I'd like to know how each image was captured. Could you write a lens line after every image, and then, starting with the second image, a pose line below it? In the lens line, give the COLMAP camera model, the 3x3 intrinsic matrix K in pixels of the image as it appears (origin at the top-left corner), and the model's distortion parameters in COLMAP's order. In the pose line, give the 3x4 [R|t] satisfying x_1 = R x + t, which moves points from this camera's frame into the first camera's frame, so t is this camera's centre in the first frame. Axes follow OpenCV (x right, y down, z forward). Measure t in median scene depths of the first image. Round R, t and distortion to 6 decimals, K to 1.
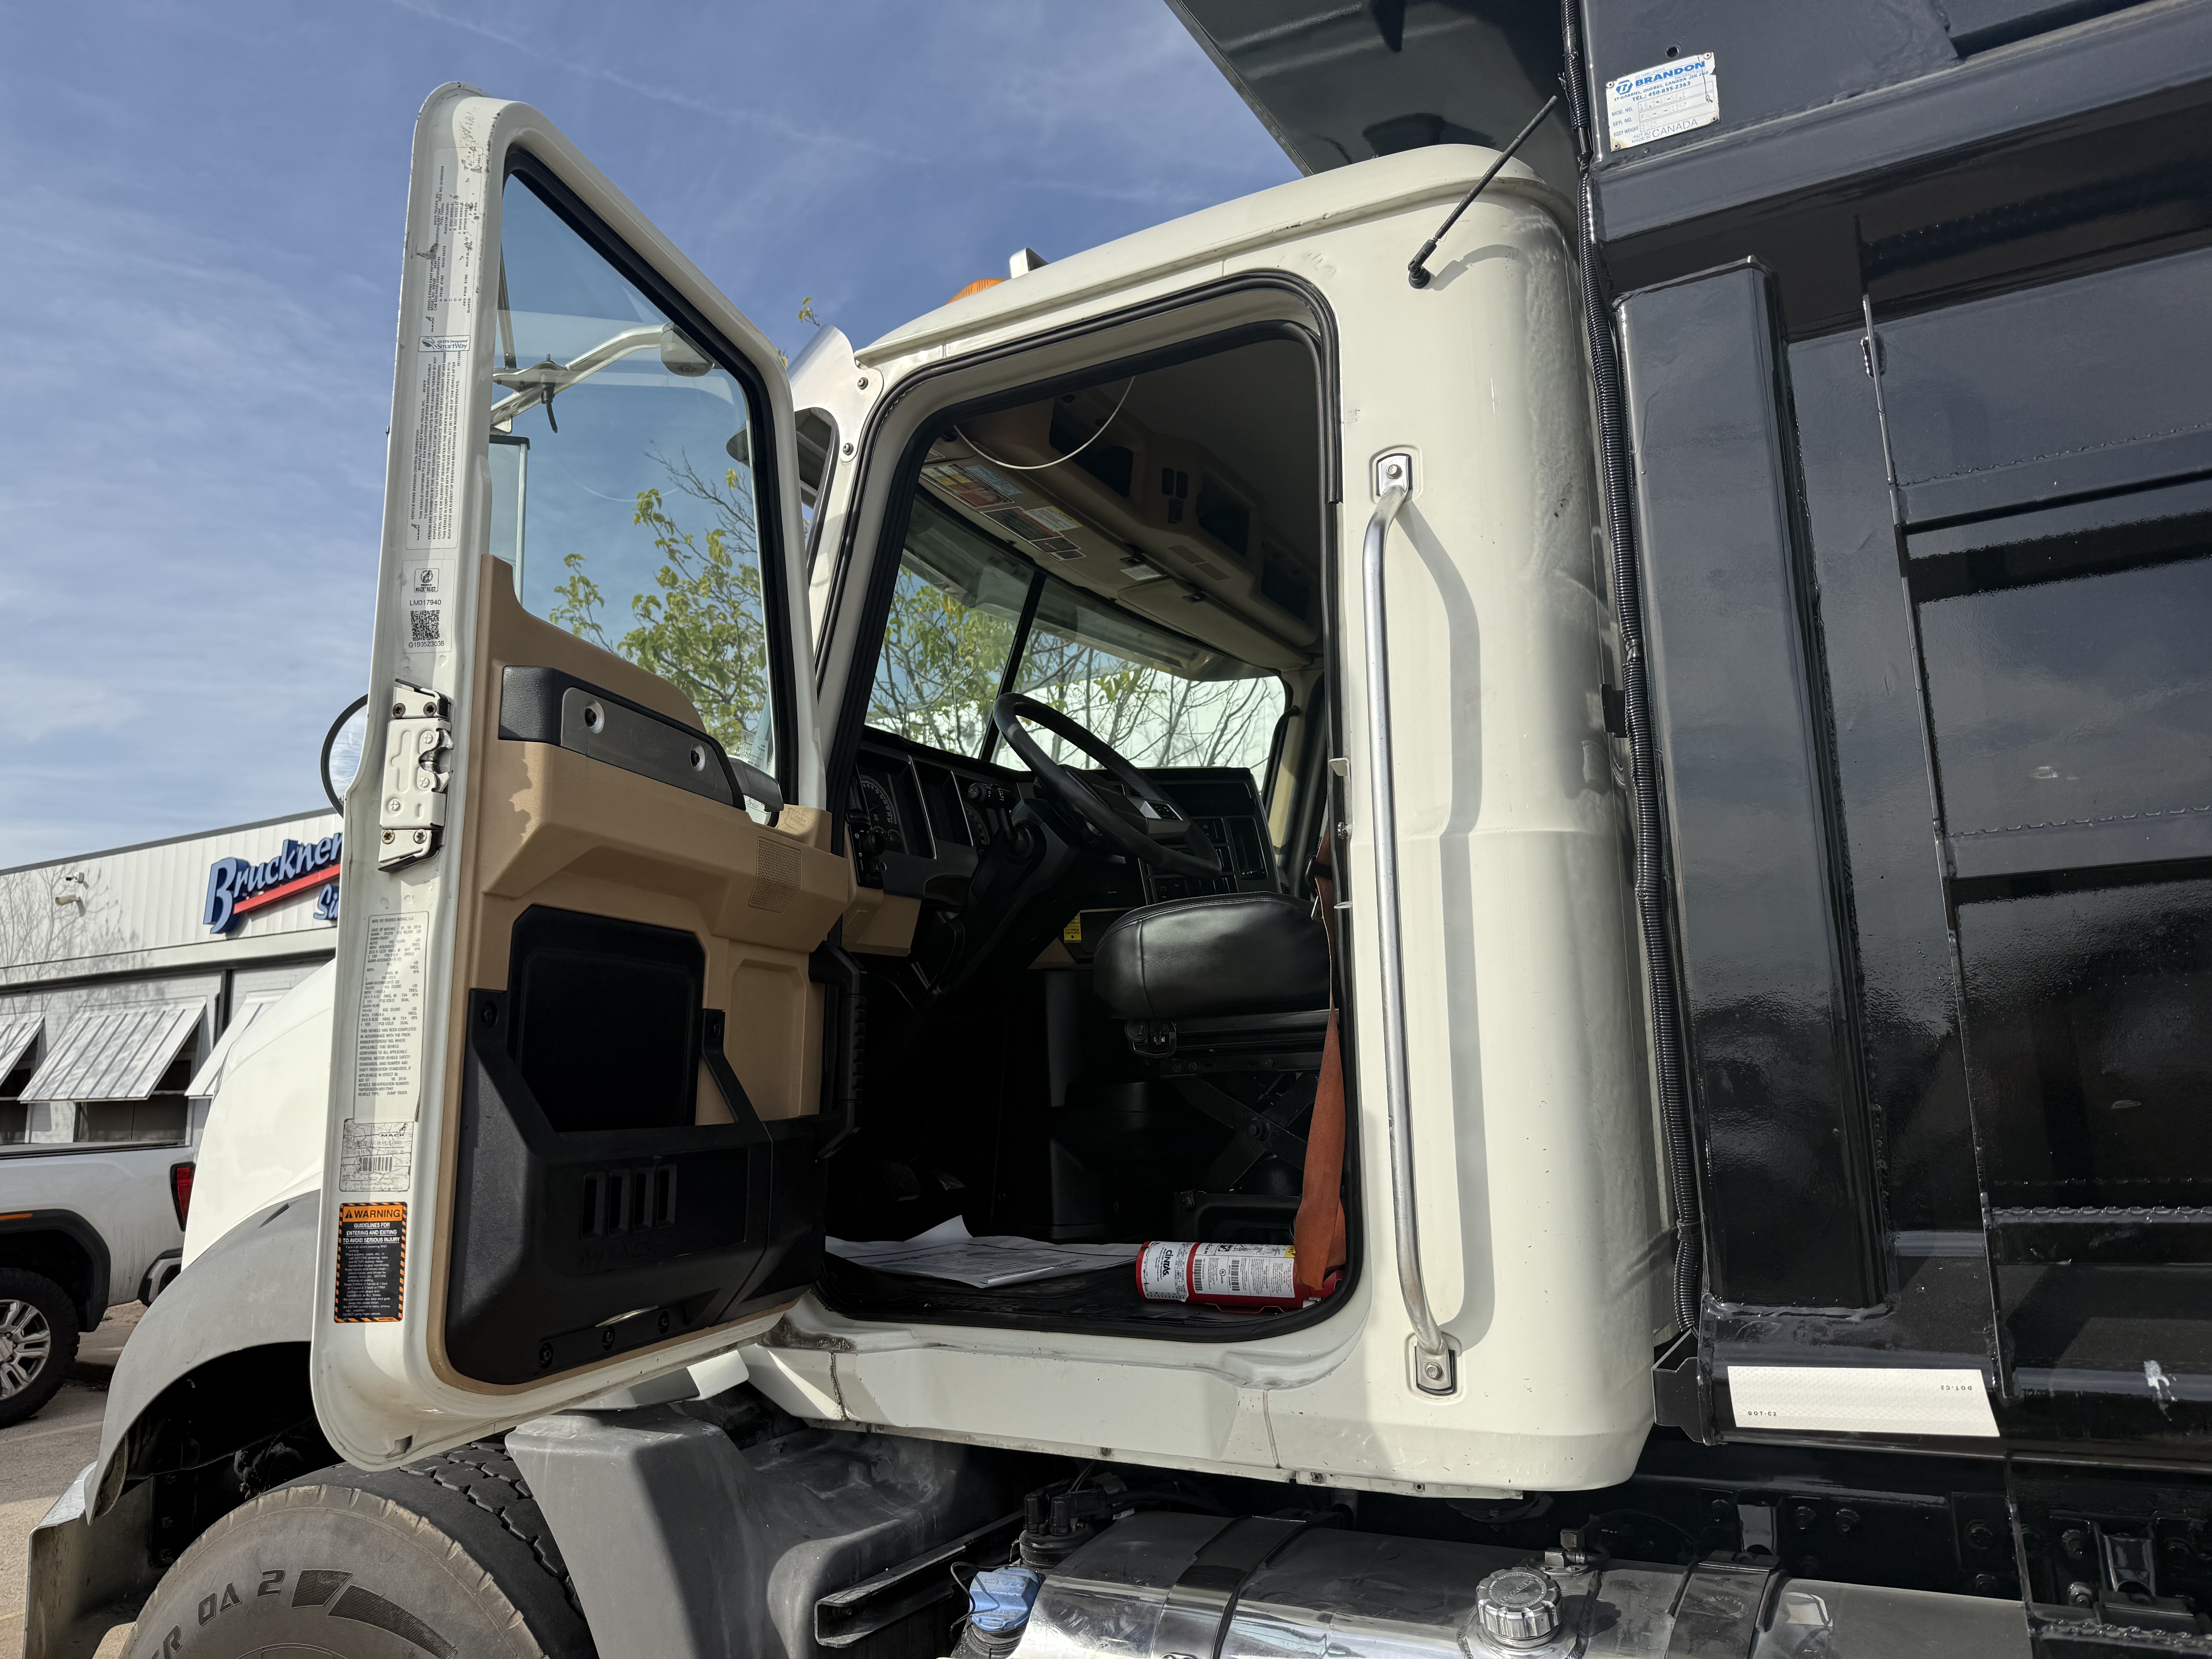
lens RADIAL K [[1568.8, 0, 1059.9], [0, 1568.8, 826.3], [0, 0, 1]] dist [0.000538, 0.001440]
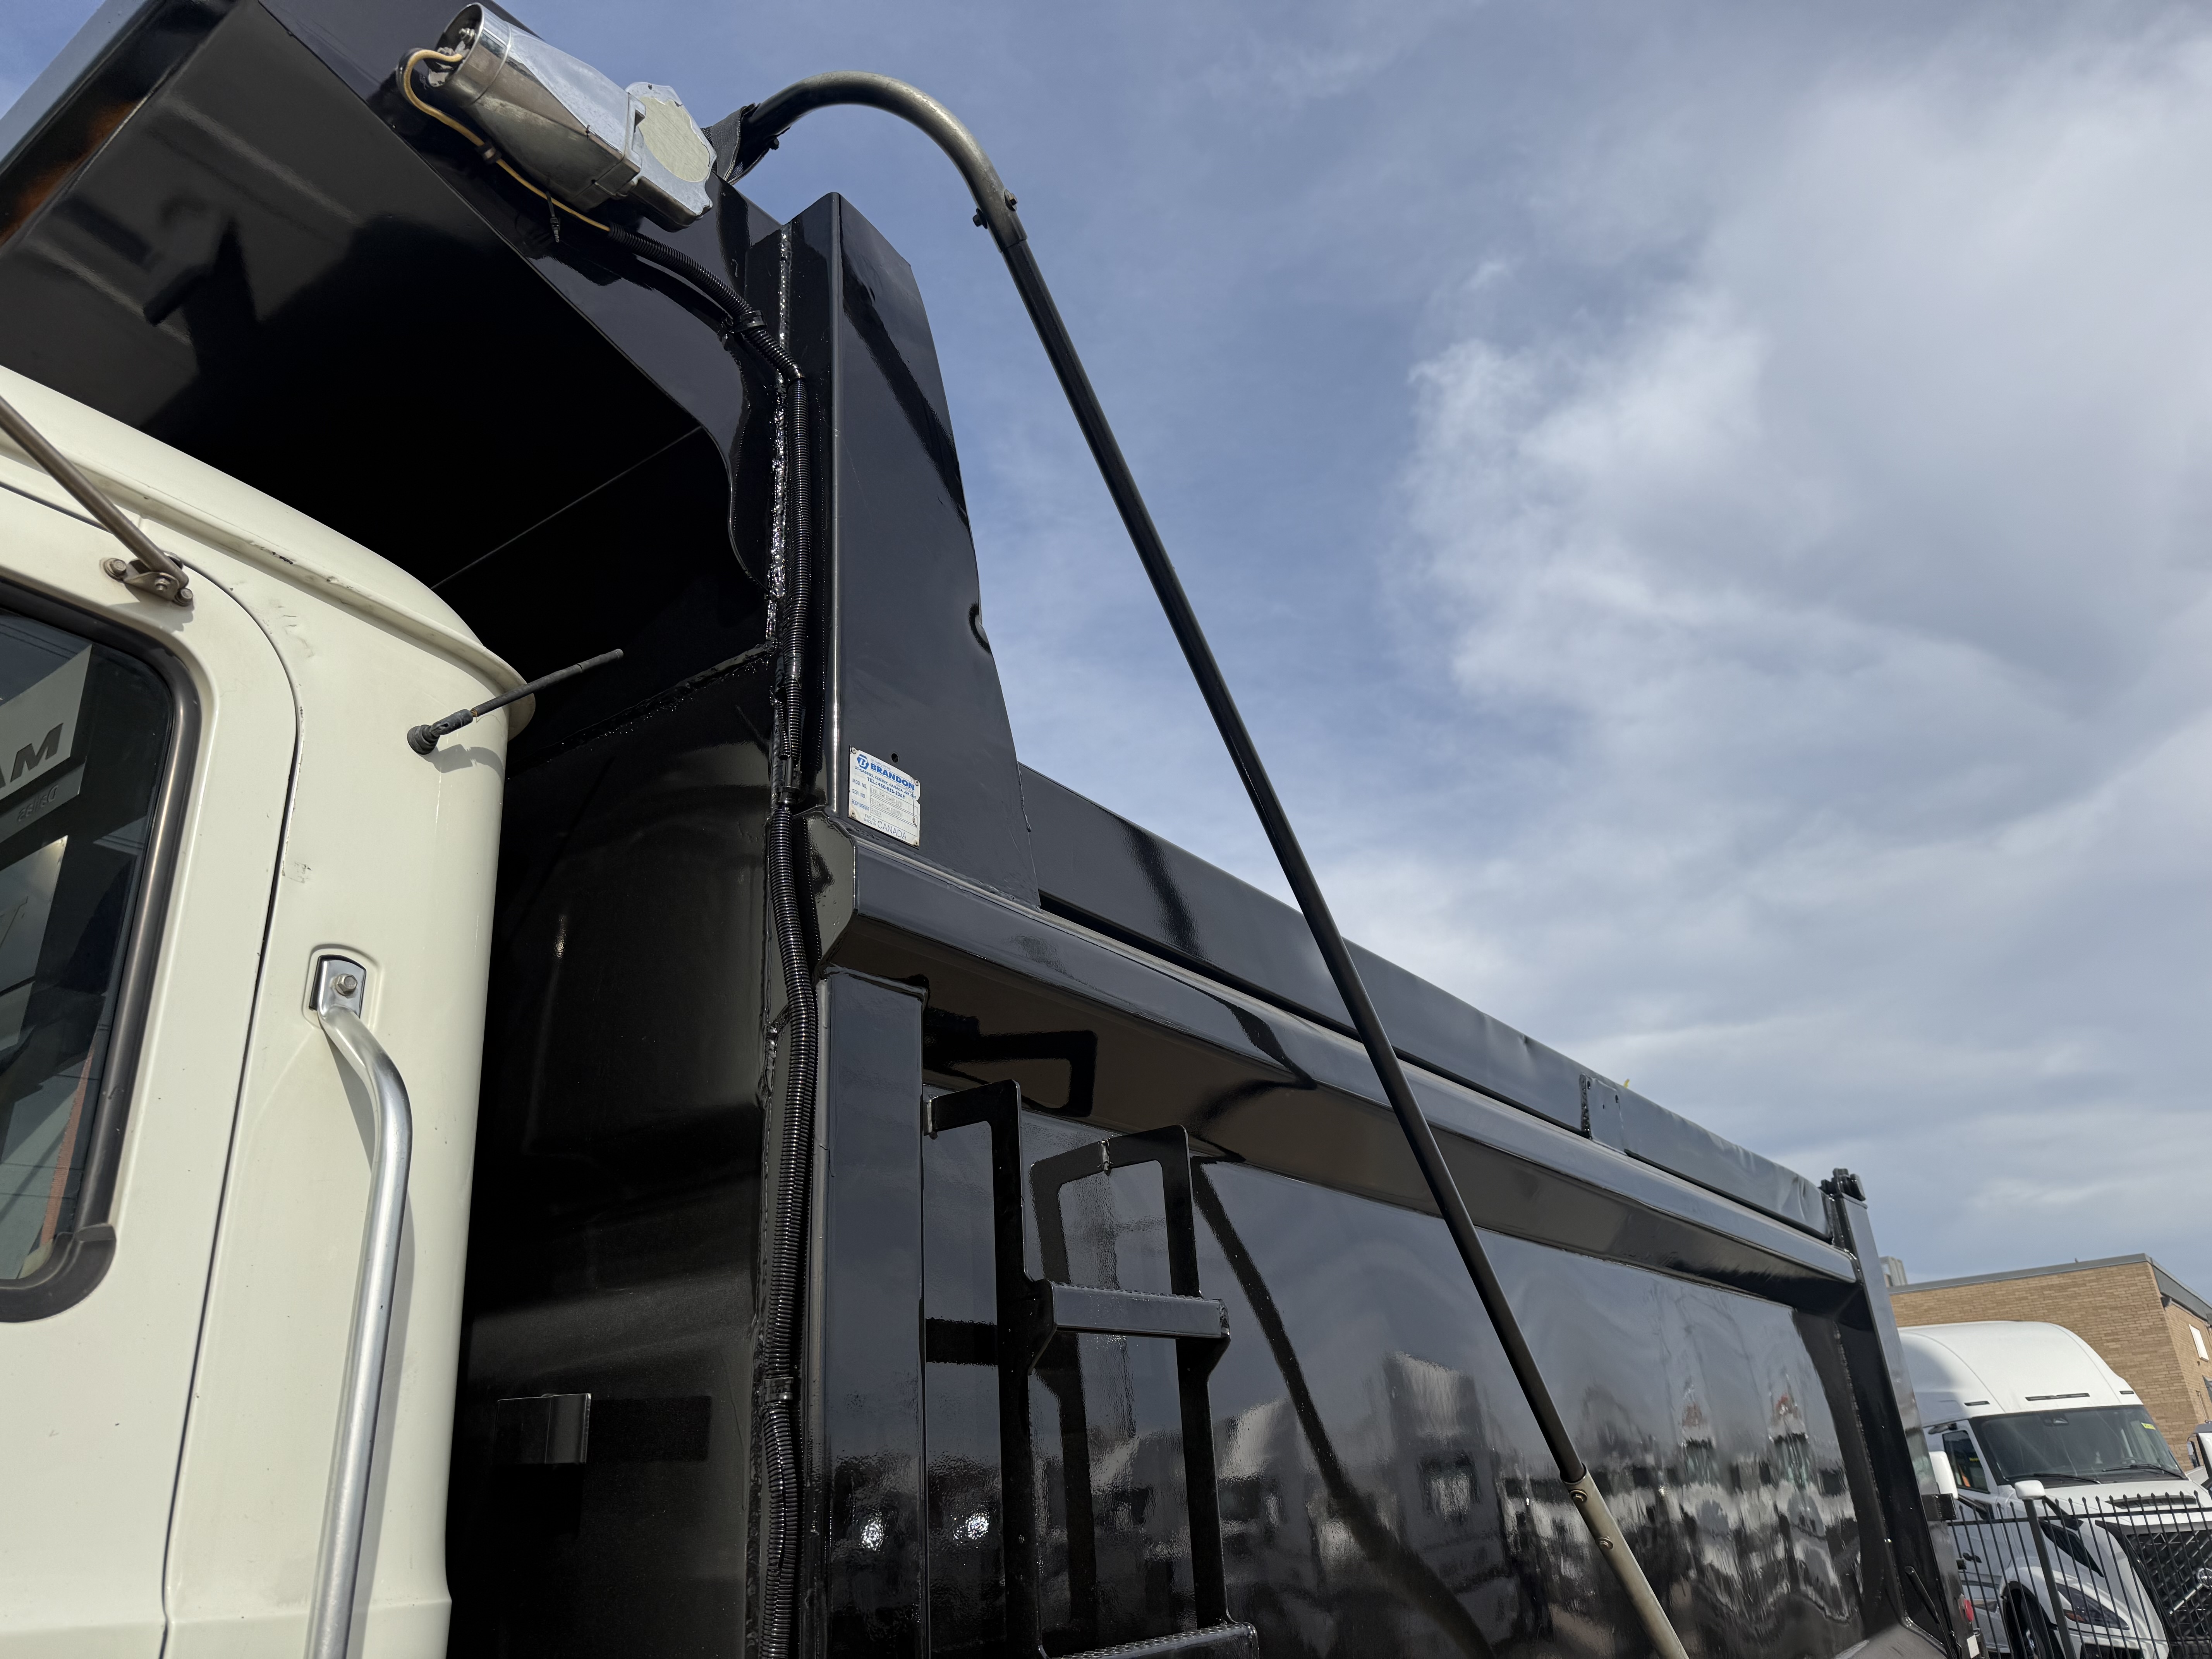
lens RADIAL K [[1568.8, 0, 1059.9], [0, 1568.8, 826.3], [0, 0, 1]] dist [0.000538, 0.001440]
pose [[0.135930, 0.423977, 0.895414, -0.463785], [-0.105450, 0.904860, -0.412441, -0.054435], [-0.985090, -0.038358, 0.167706, 0.722028]]
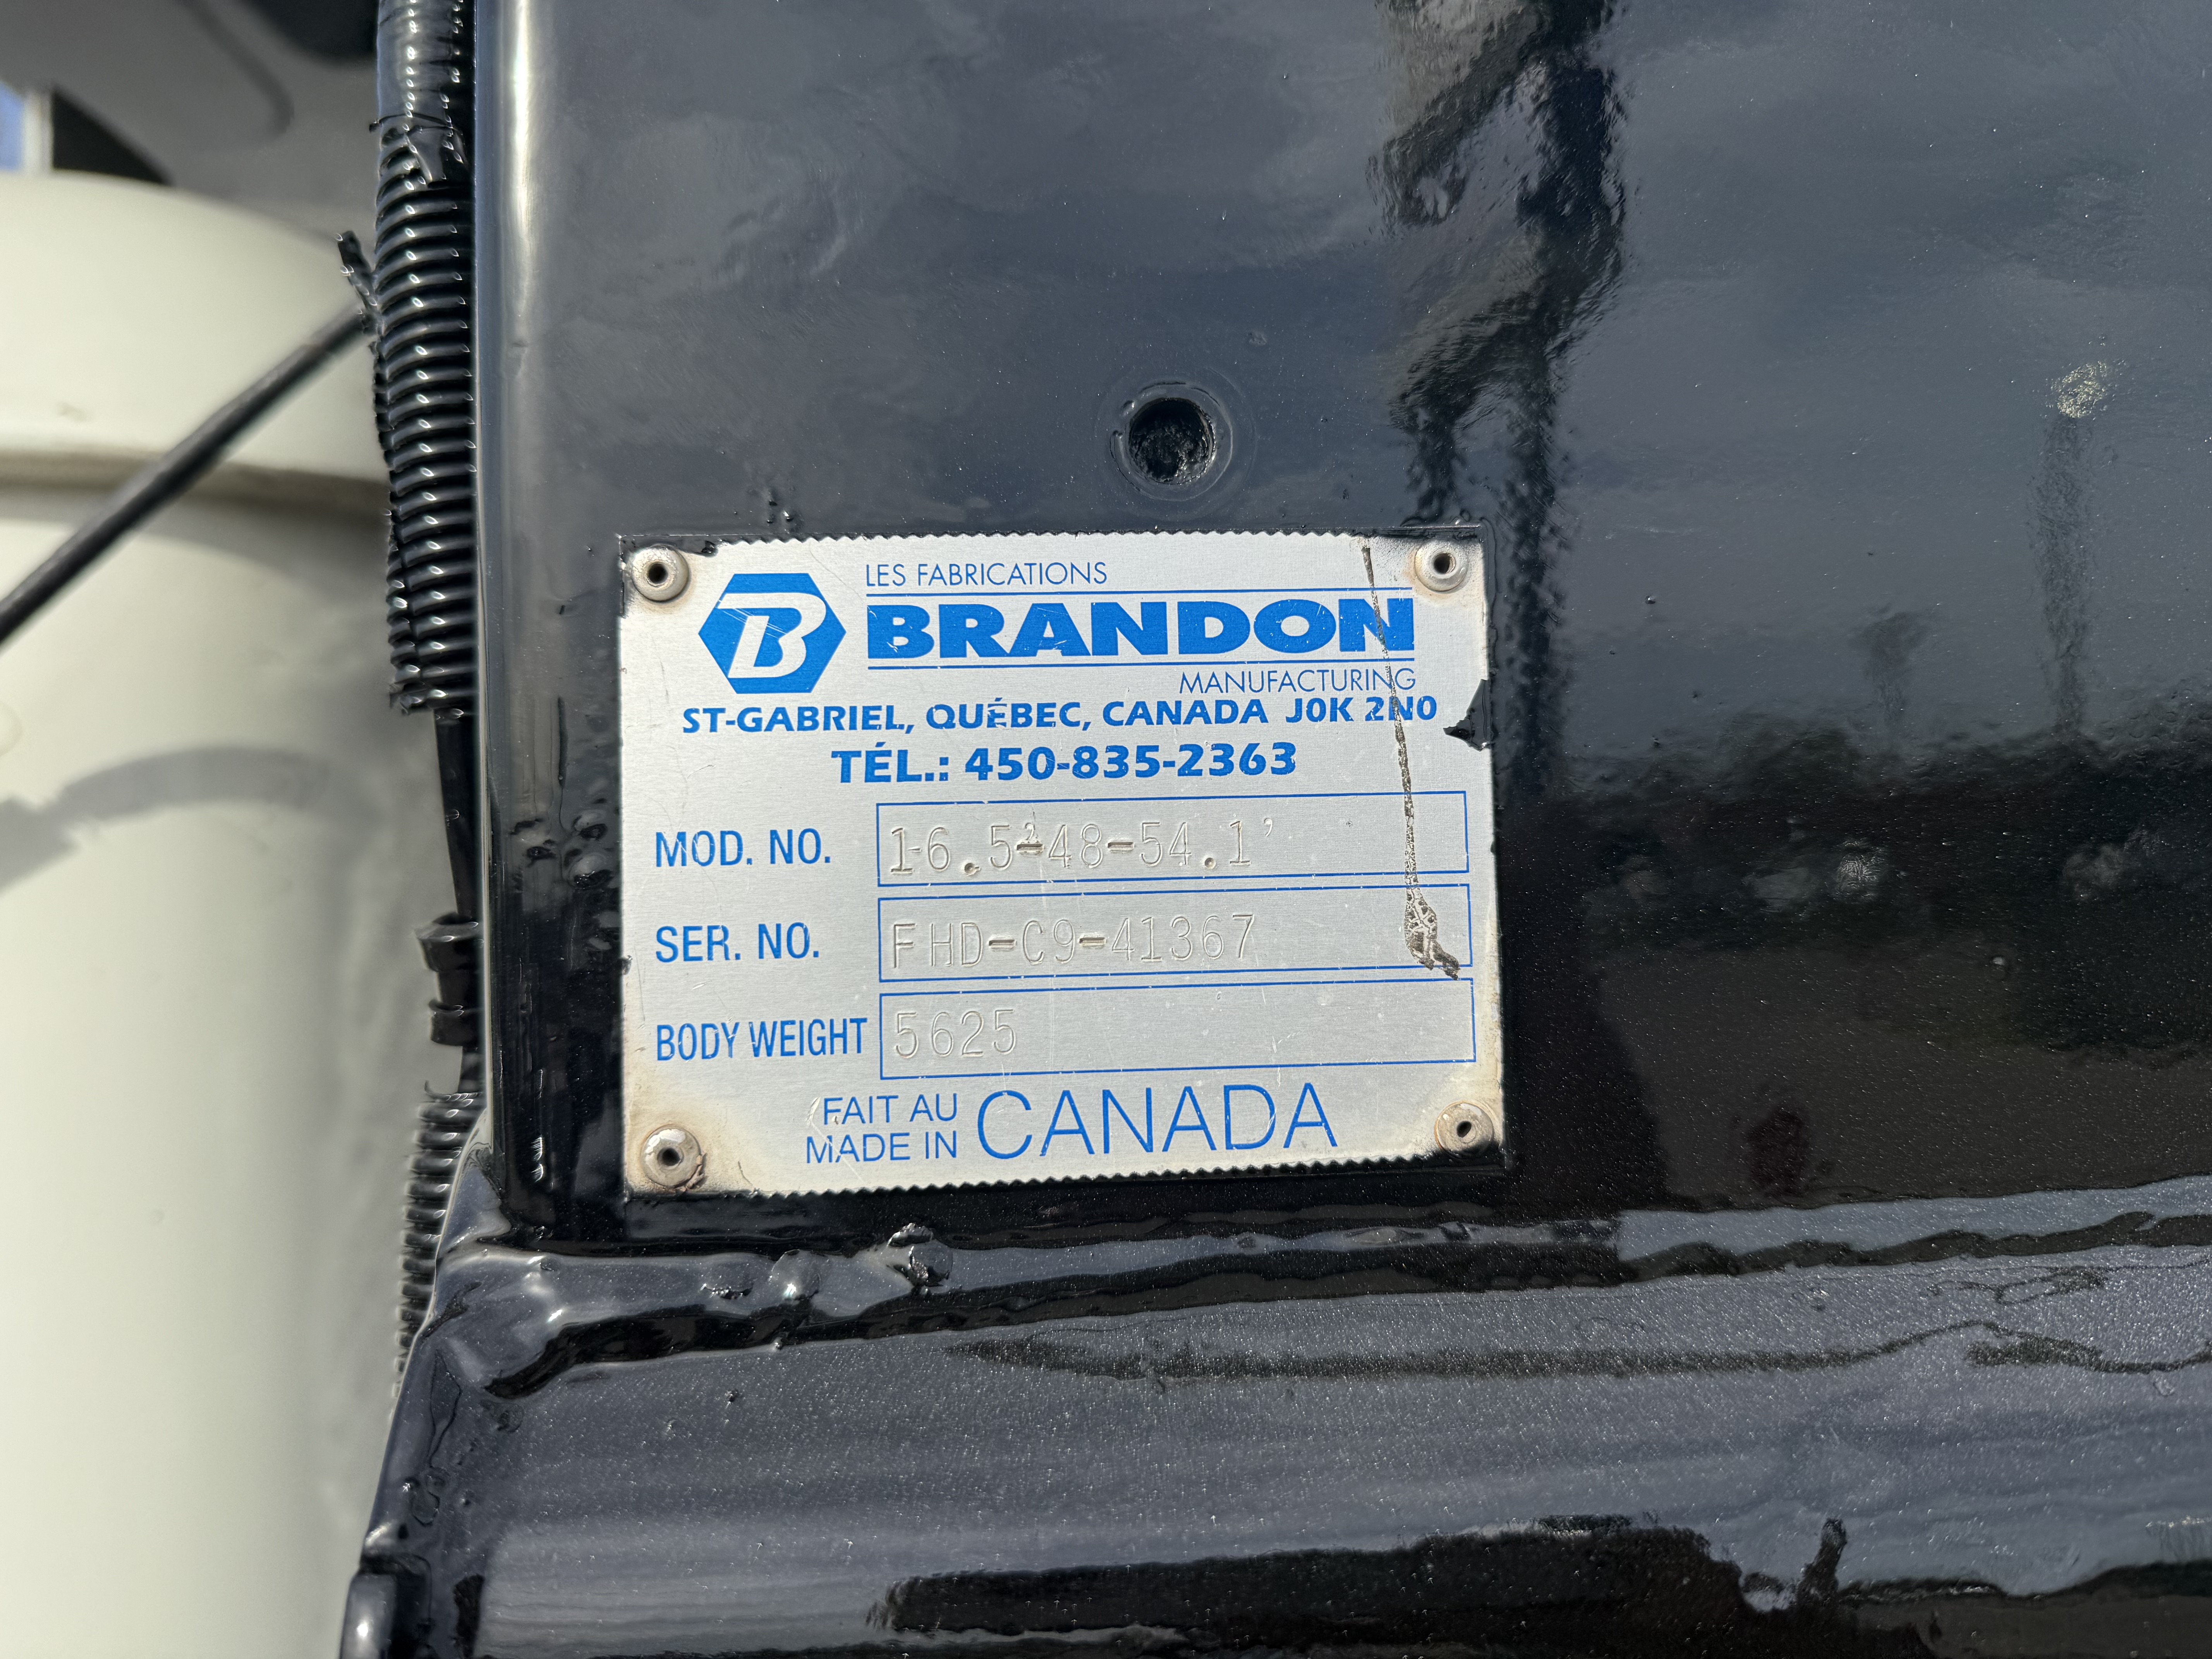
lens RADIAL K [[1568.8, 0, 1059.9], [0, 1568.8, 826.3], [0, 0, 1]] dist [0.000538, 0.001440]
pose [[0.844527, 0.035382, 0.534343, 0.317436], [-0.072749, 0.996145, 0.049018, -0.465332], [-0.530549, -0.080270, 0.843845, 0.893270]]
